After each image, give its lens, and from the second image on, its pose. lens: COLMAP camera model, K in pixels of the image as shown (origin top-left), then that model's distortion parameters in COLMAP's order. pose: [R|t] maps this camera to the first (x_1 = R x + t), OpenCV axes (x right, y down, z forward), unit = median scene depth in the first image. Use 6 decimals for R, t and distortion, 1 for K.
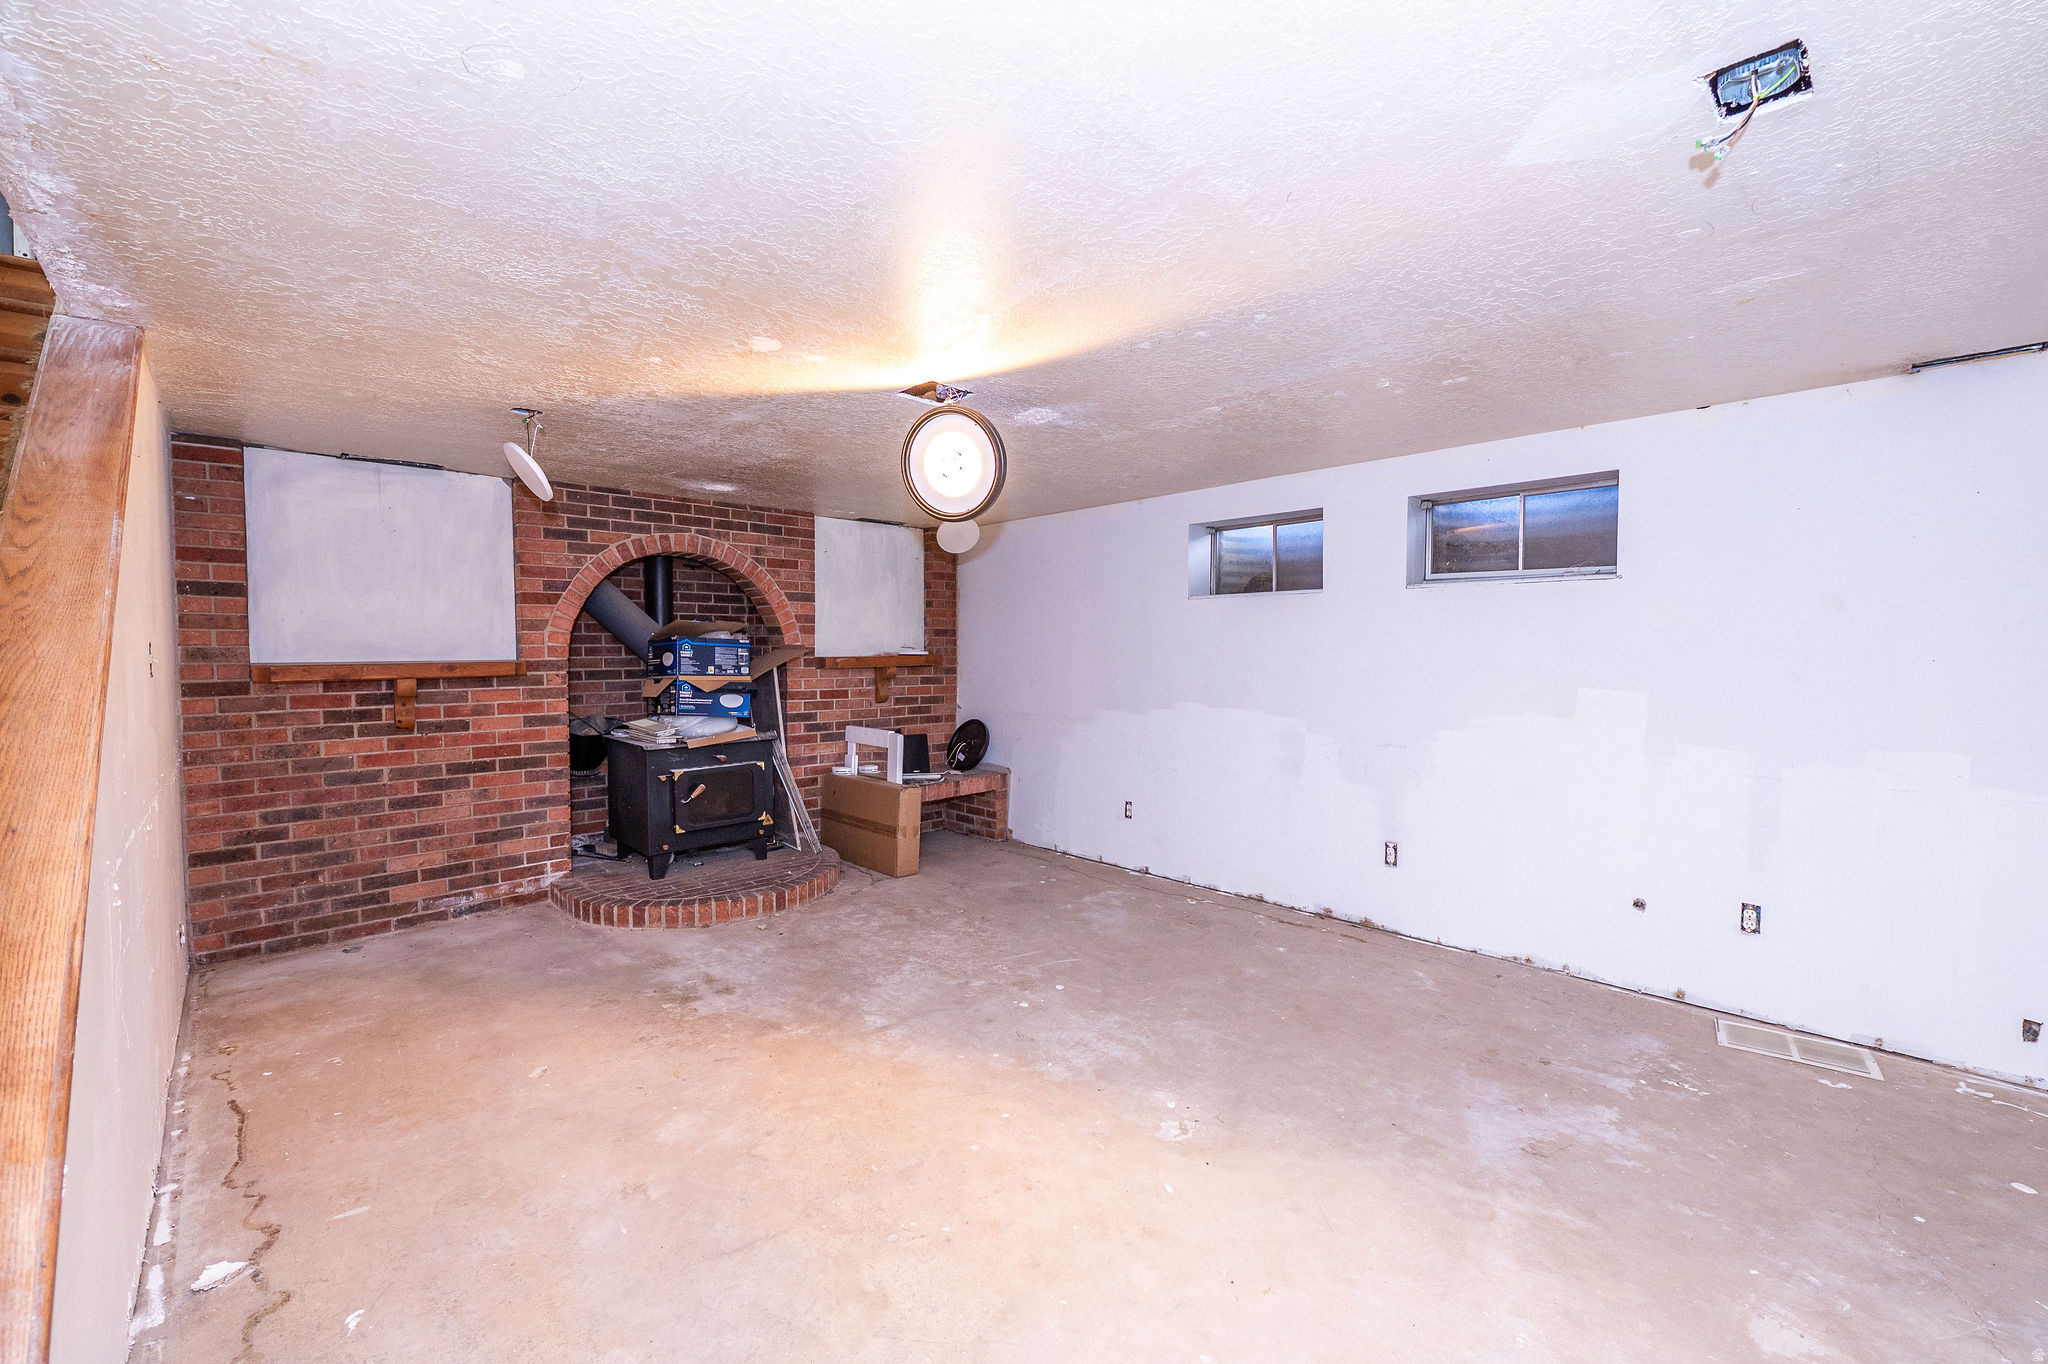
lens RADIAL K [[824.4, 0, 1020.2], [0, 824.4, 677.6], [0, 0, 1]] dist [-0.009010, -0.000584]
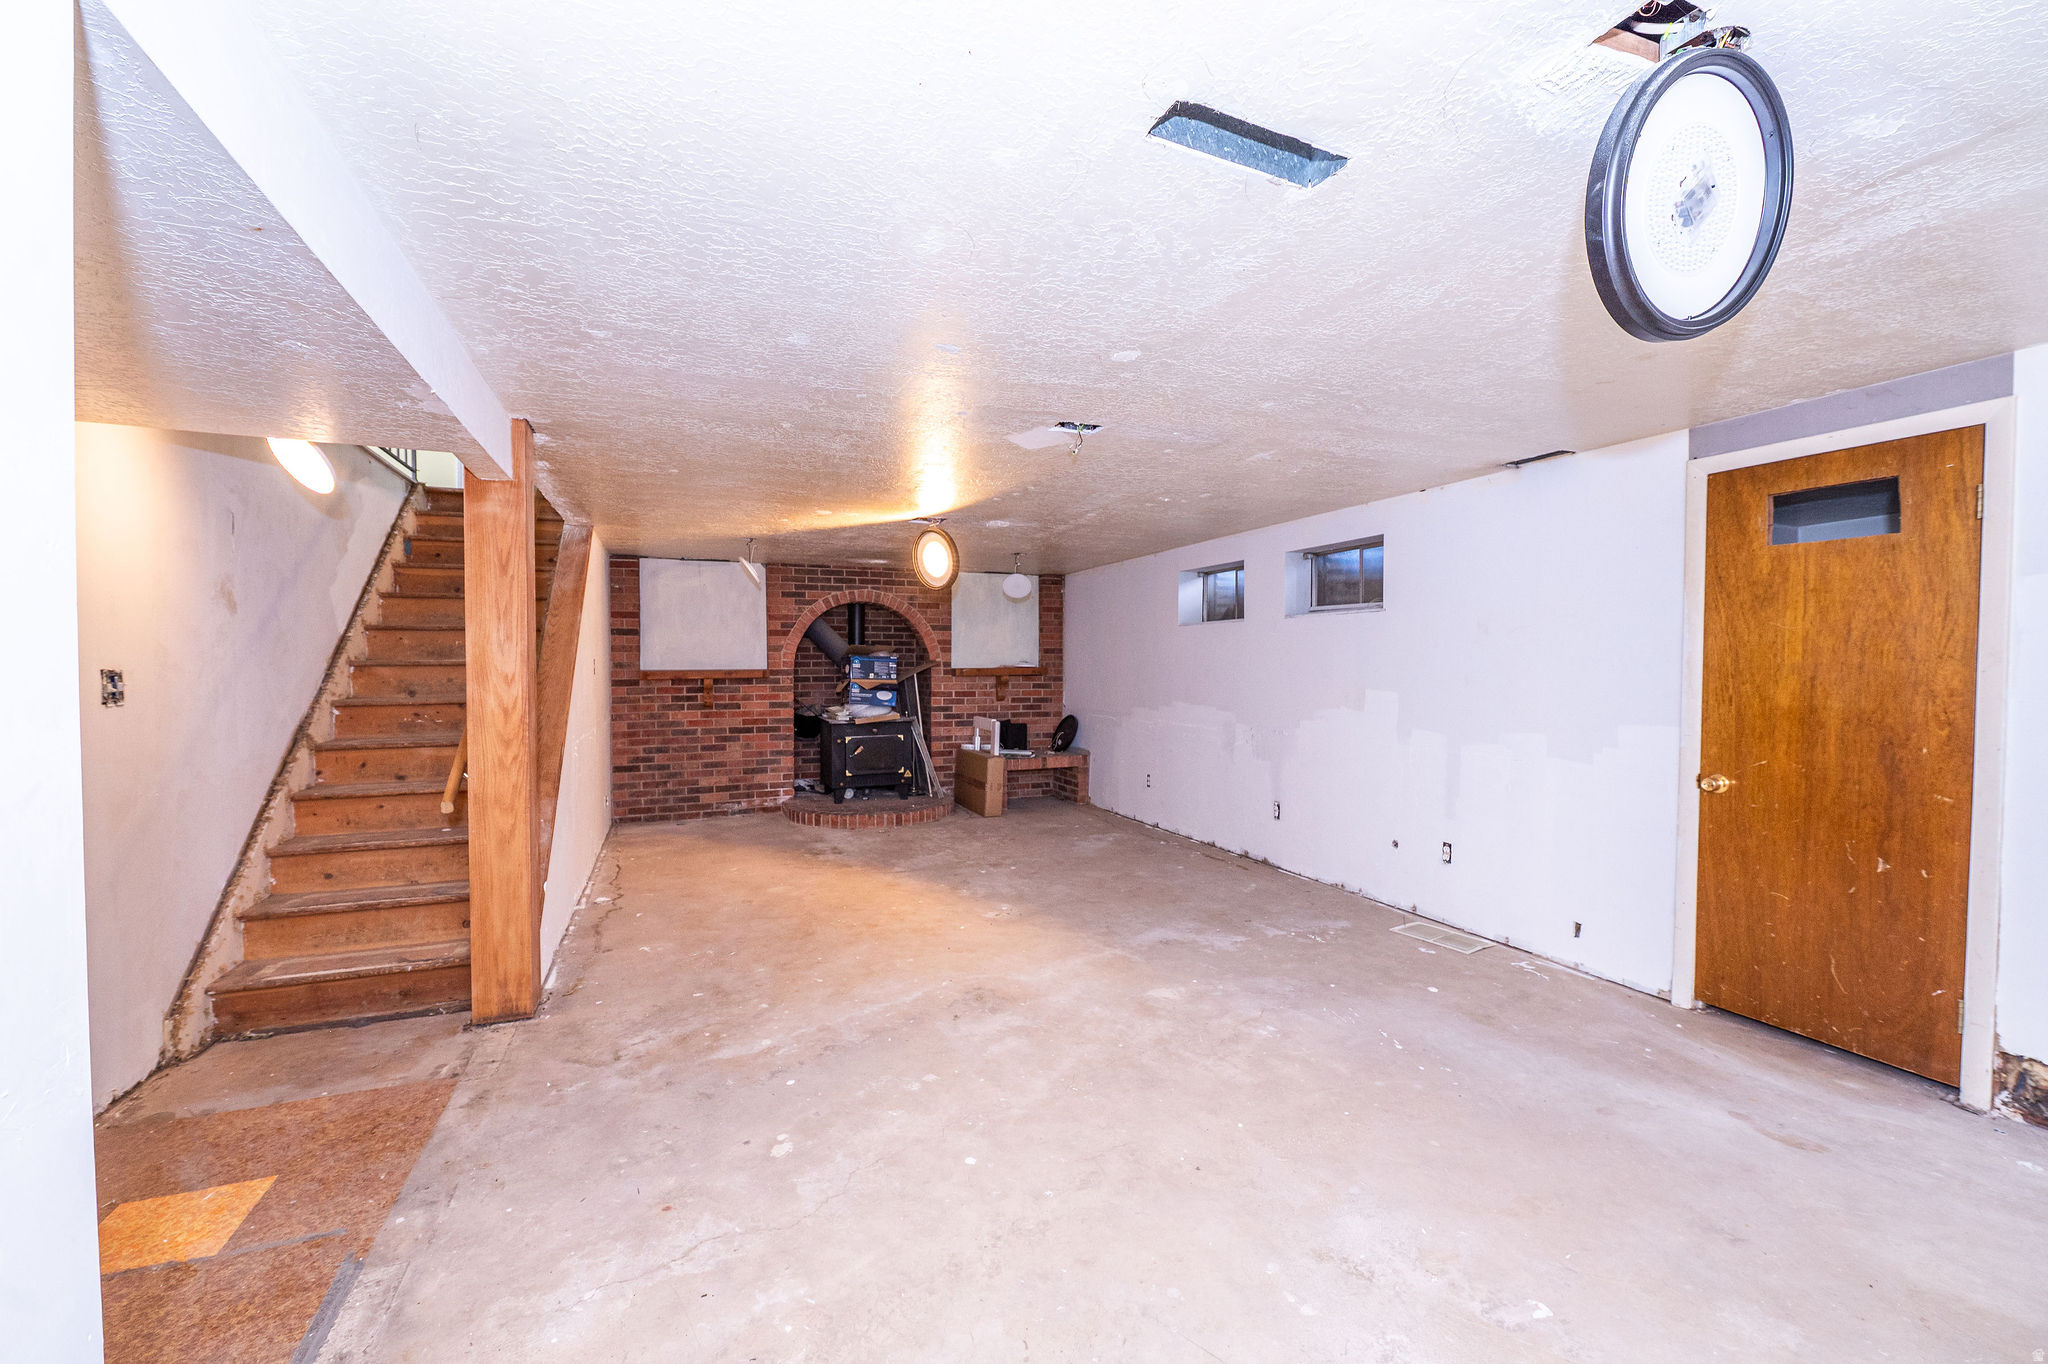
lens RADIAL K [[838.4, 0, 1028.8], [0, 838.4, 680.1], [0, 0, 1]] dist [-0.003829, -0.000091]
pose [[0.932263, 0.006260, -0.361728, 0.555934], [-0.012289, 0.999821, -0.014369, 0.020874], [0.361573, 0.017841, 0.932173, -0.452468]]
